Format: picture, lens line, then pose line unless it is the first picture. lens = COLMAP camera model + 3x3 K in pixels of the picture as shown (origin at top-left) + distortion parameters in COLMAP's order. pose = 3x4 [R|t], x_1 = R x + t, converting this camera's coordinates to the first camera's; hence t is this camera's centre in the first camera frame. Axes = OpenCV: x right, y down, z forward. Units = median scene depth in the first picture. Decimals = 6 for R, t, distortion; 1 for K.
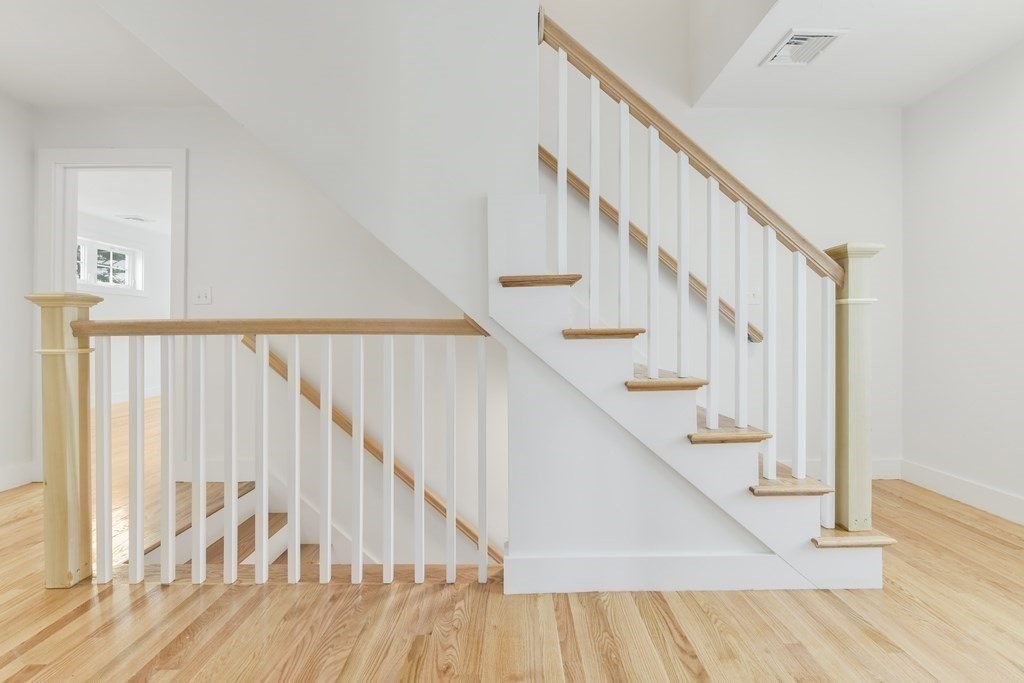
lens RADIAL K [[397.9, 0, 510.8], [0, 397.9, 337.3], [0, 0, 1]] dist [-0.009127, 0.000085]
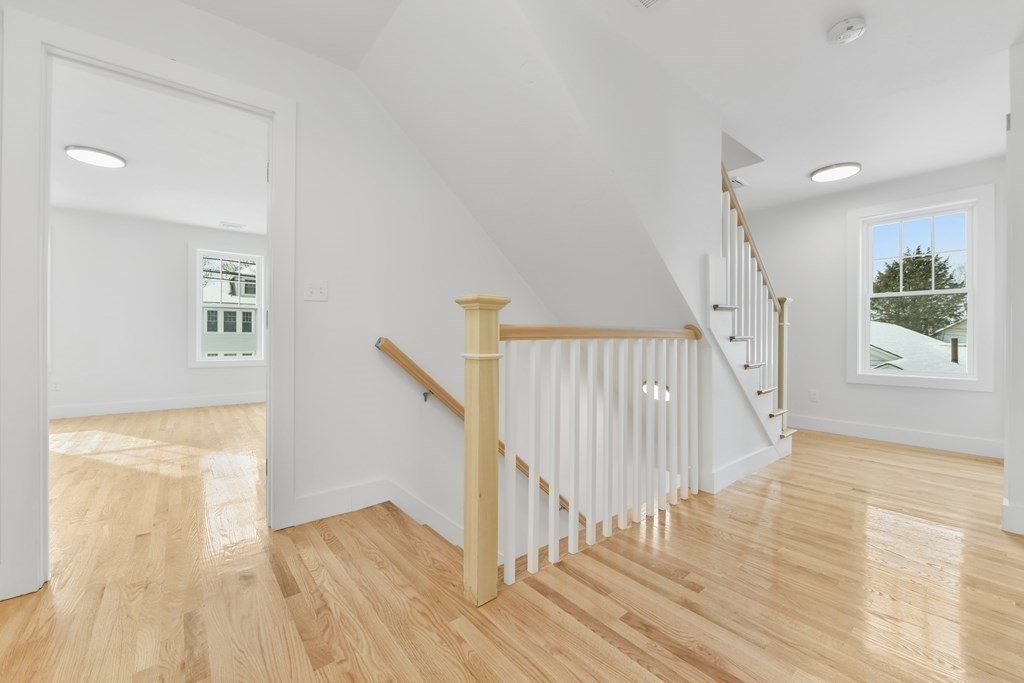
lens RADIAL K [[409.7, 0, 516.7], [0, 409.7, 330.1], [0, 0, 1]] dist [-0.011319, -0.000010]
pose [[0.781415, 0.016144, 0.623803, -1.731519], [-0.025706, 0.999649, 0.006330, -0.034668], [-0.623482, -0.020982, 0.781556, 0.180515]]
